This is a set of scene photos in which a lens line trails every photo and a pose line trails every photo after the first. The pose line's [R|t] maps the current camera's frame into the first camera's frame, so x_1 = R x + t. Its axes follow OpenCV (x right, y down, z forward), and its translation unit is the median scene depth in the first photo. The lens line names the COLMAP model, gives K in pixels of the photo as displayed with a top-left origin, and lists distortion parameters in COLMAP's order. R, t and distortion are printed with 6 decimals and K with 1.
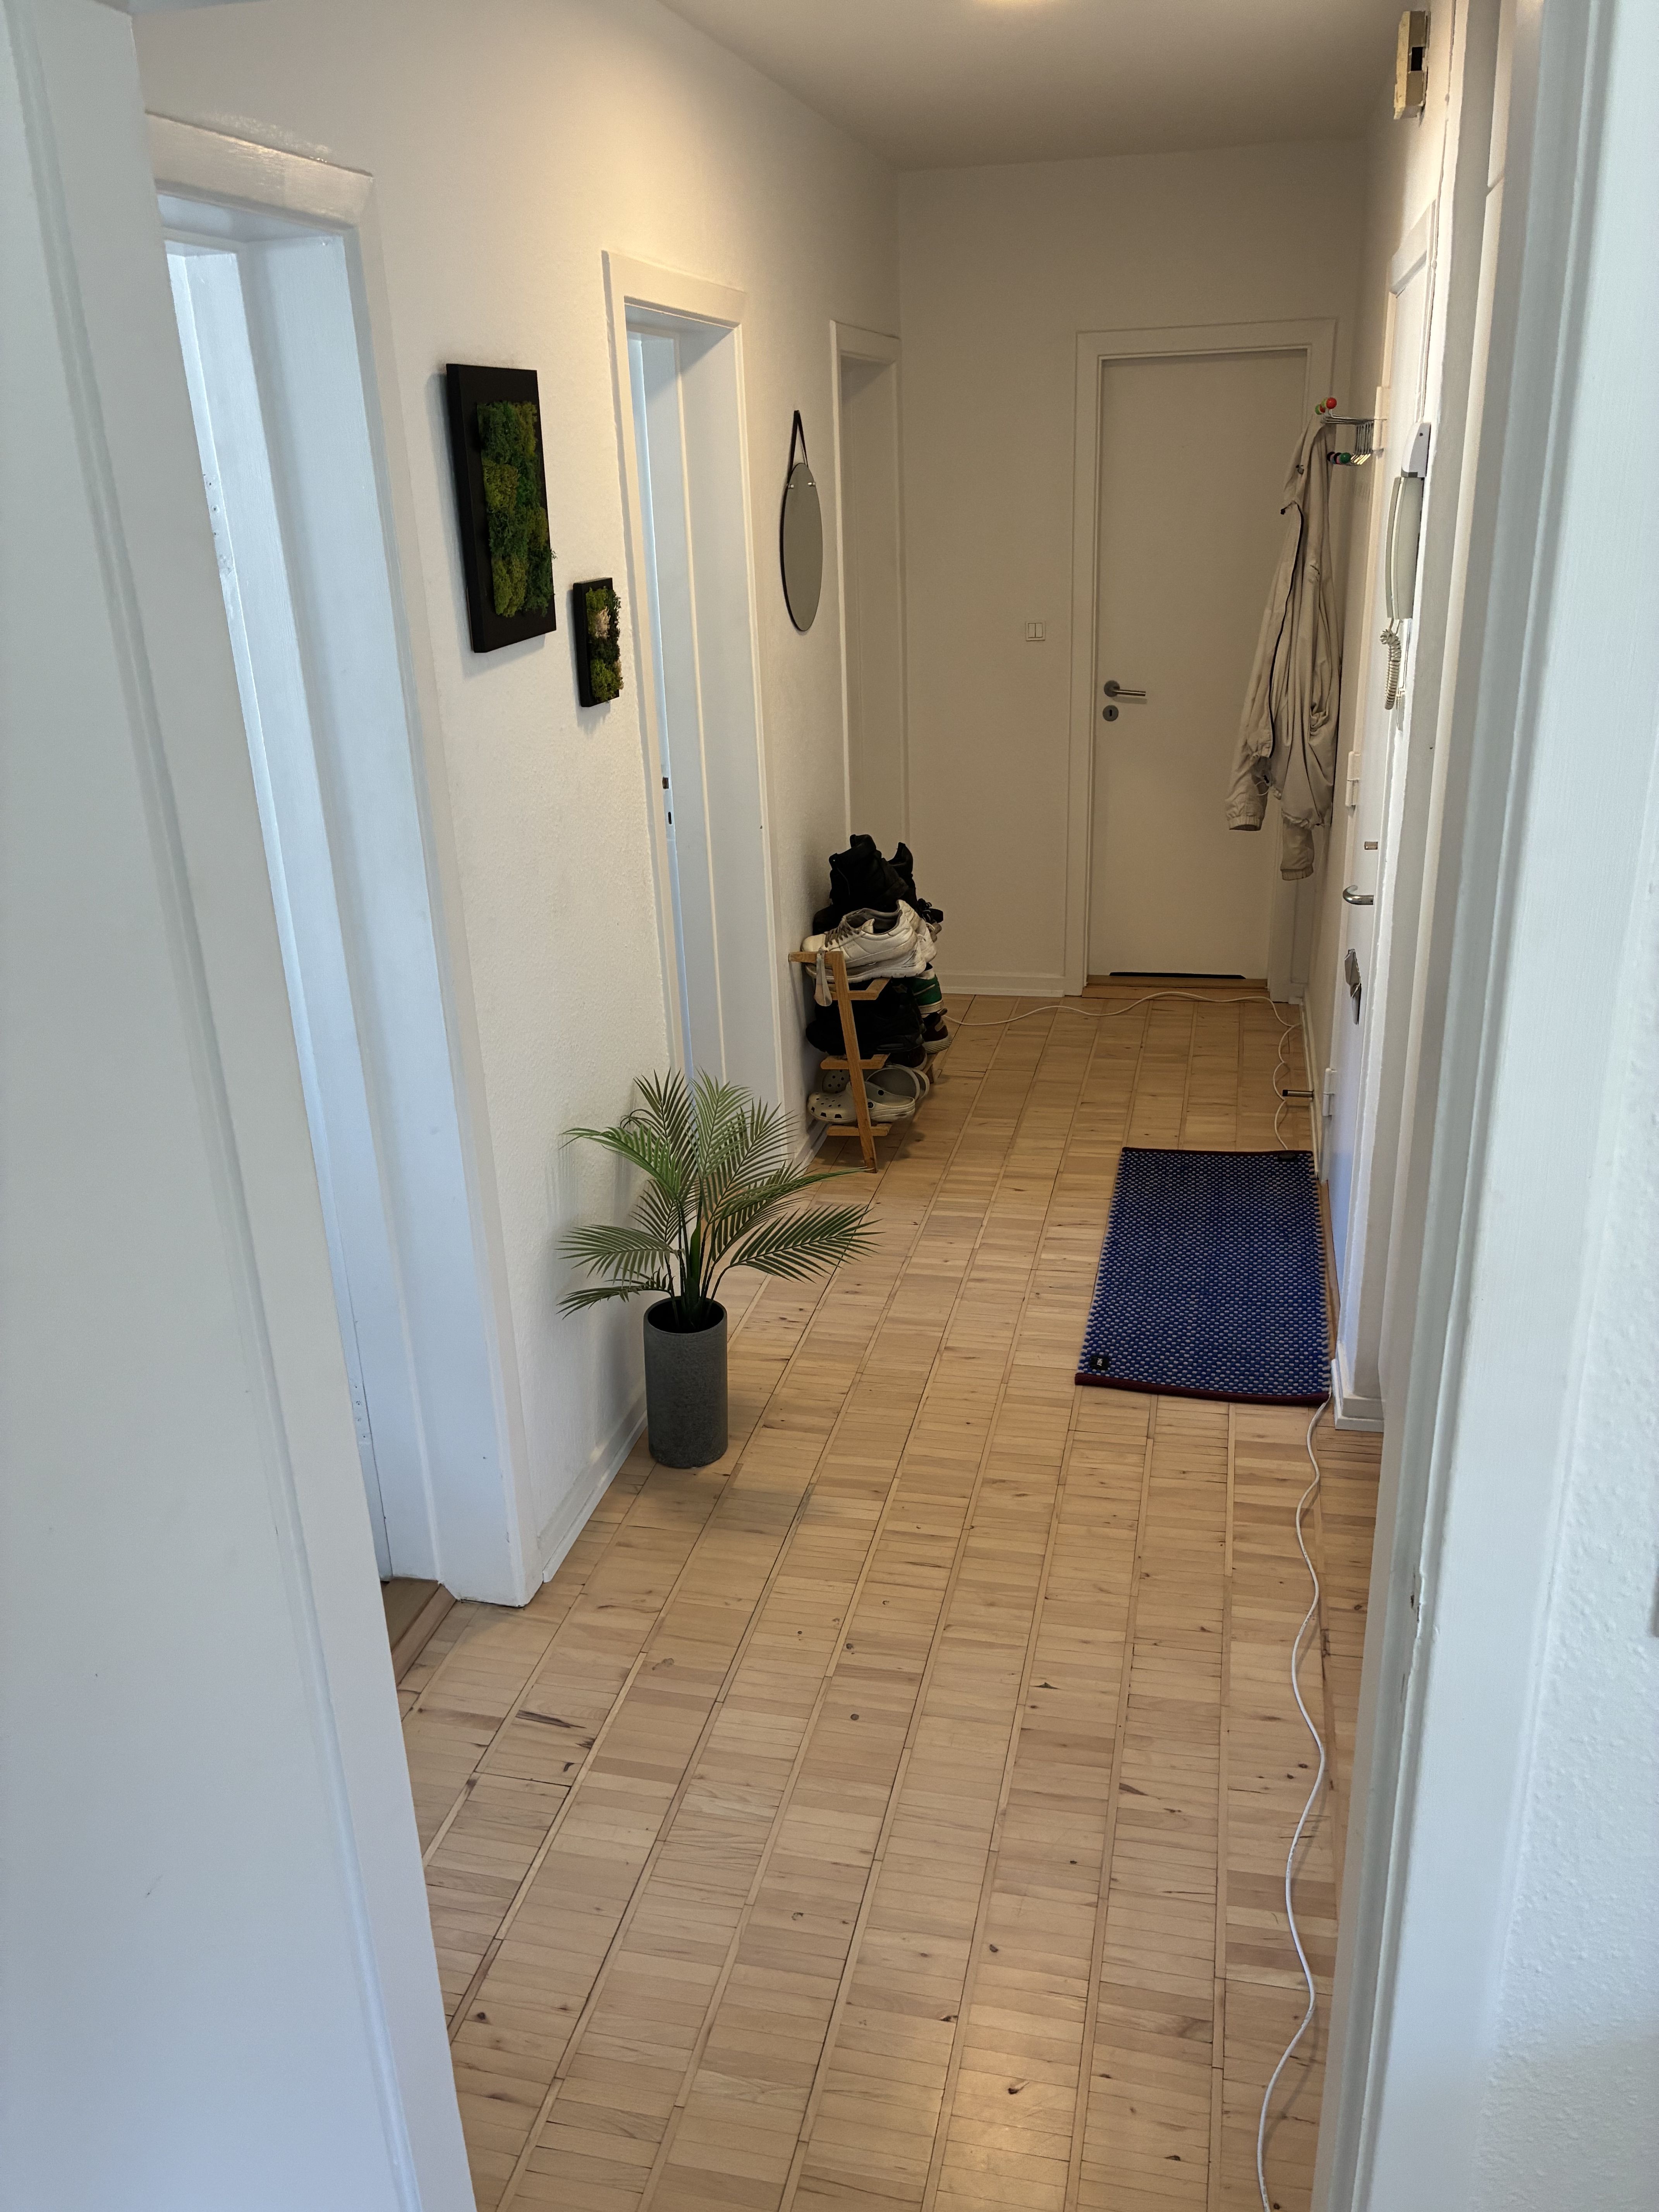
lens RADIAL K [[1679.1, 0, 829.1], [0, 1679.1, 1107.2], [0, 0, 1]] dist [0.004035, -0.001173]
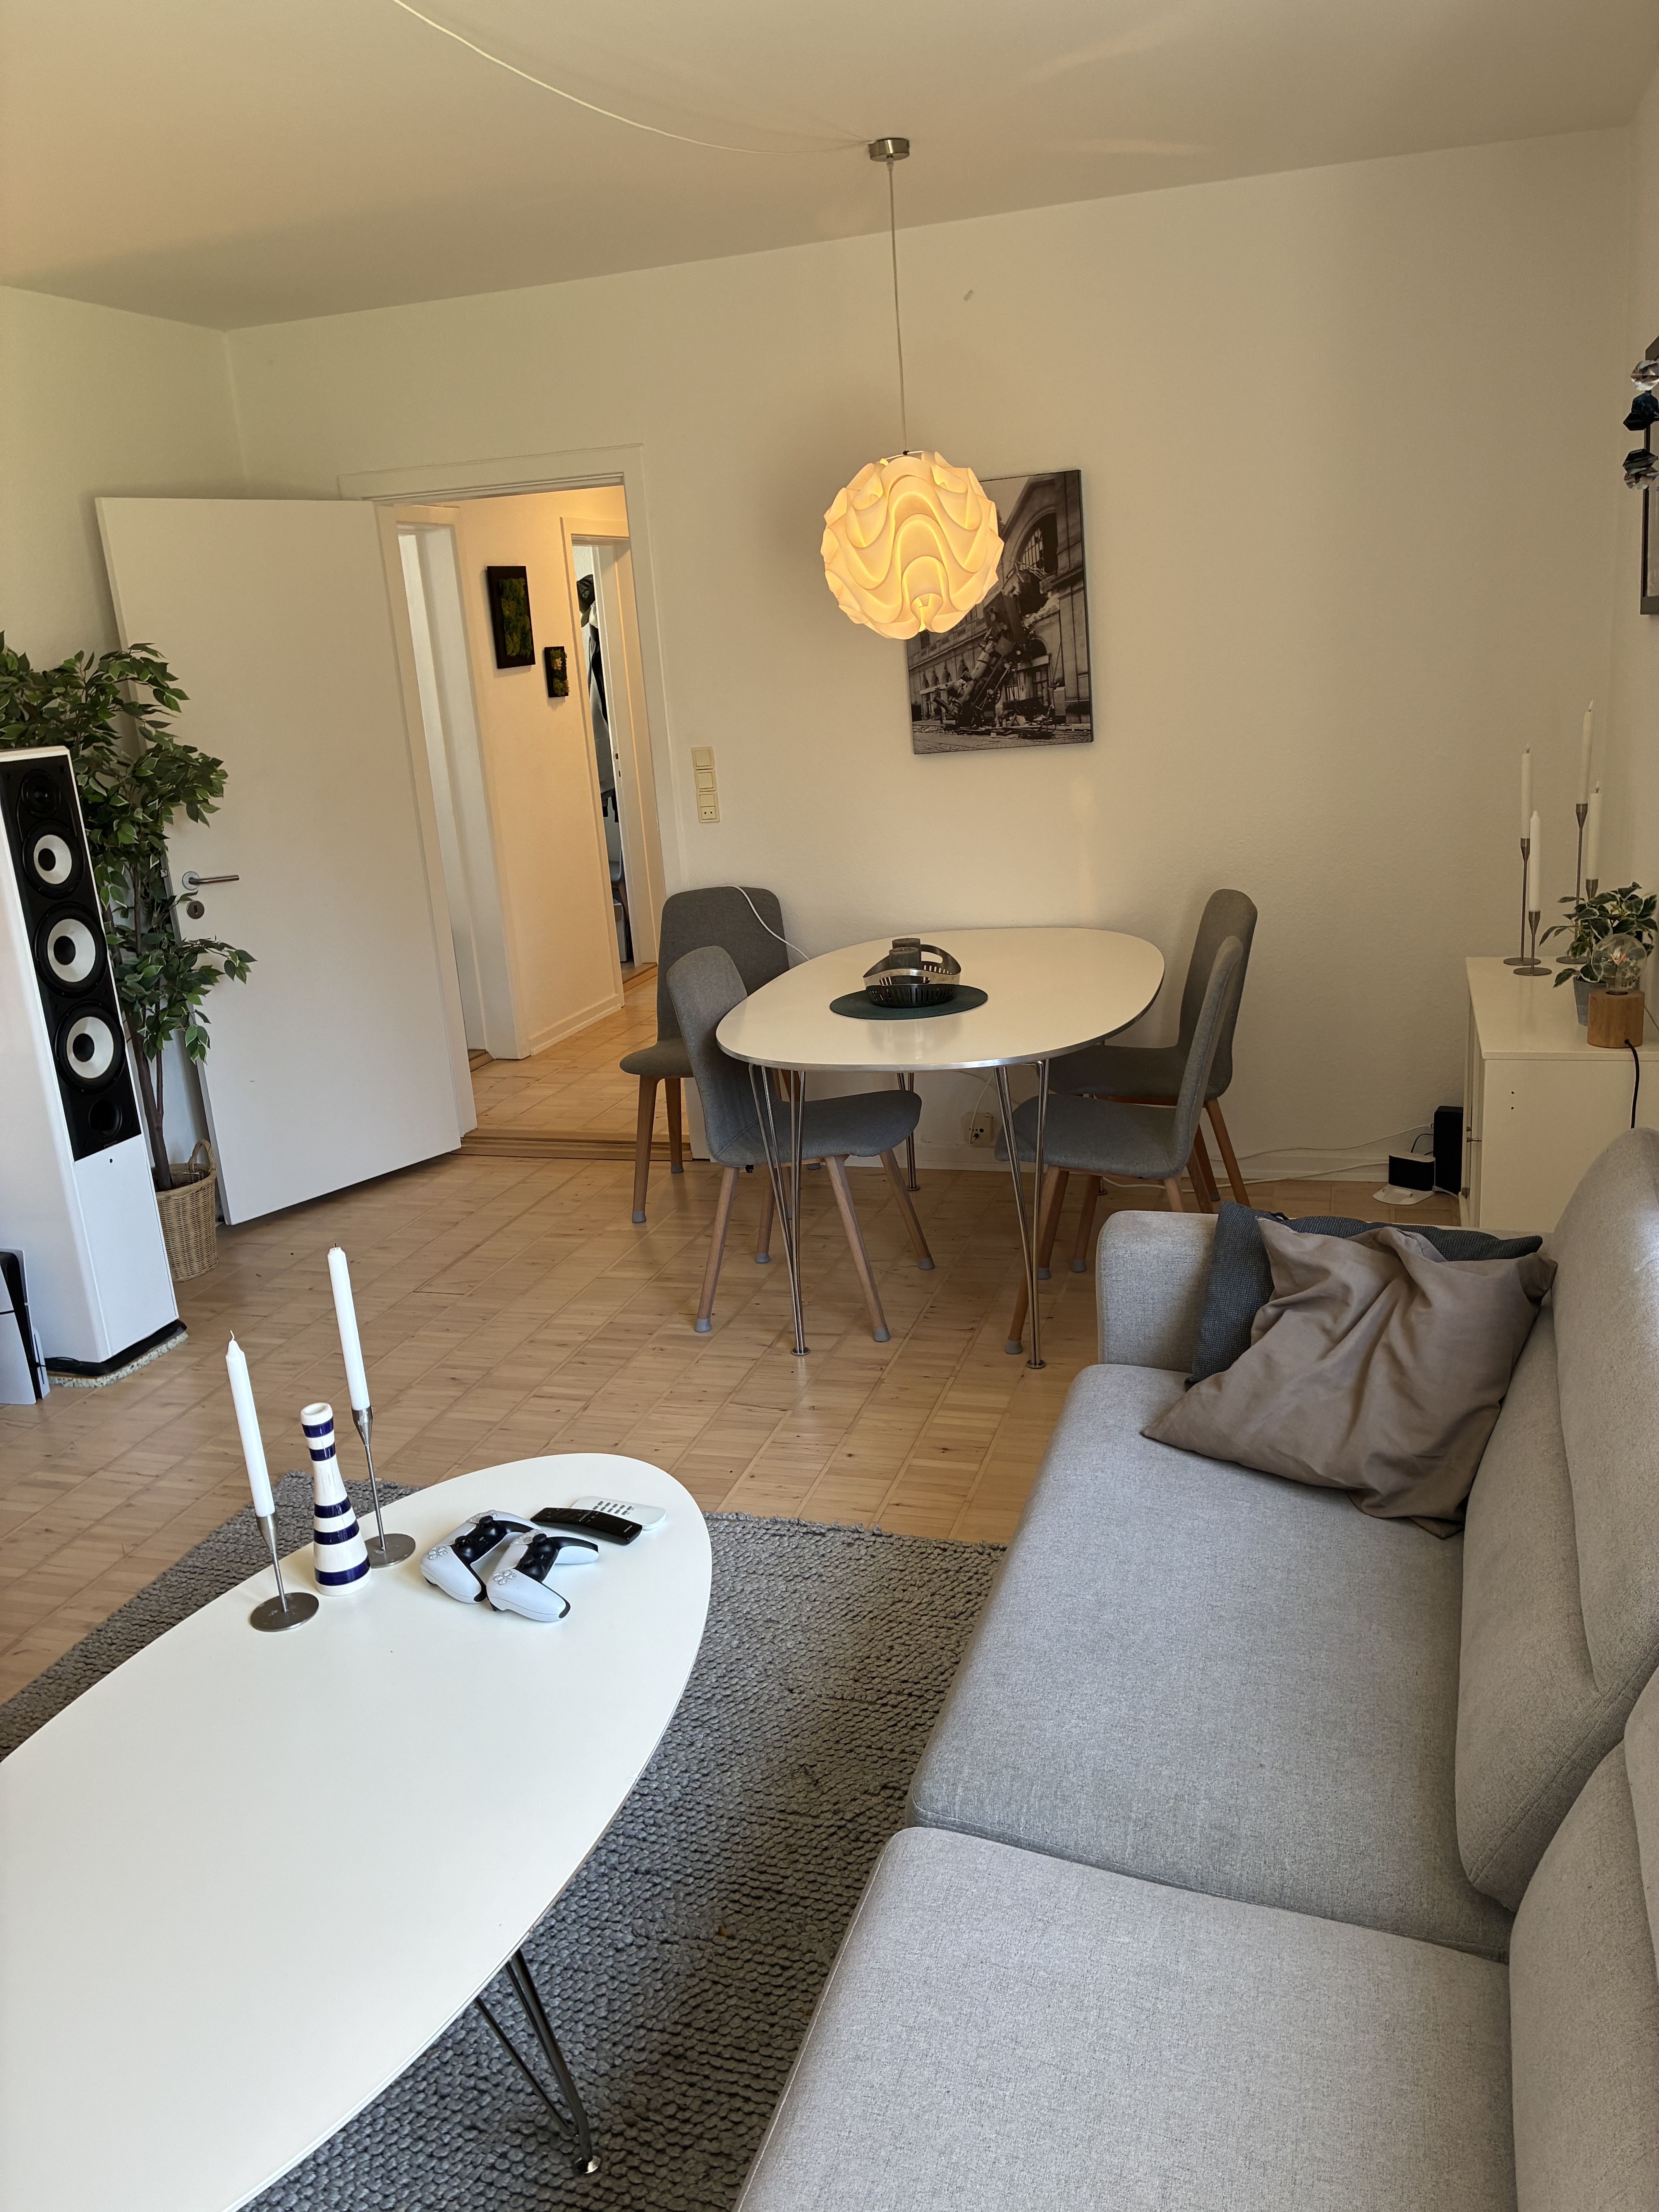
lens RADIAL K [[1679.1, 0, 831.3], [0, 1679.1, 1103.5], [0, 0, 1]] dist [0.004035, -0.001173]
pose [[0.996422, -0.011321, -0.083751, 0.514518], [0.004113, 0.996309, -0.085743, 0.628813], [0.084413, 0.085092, 0.992791, -1.501677]]
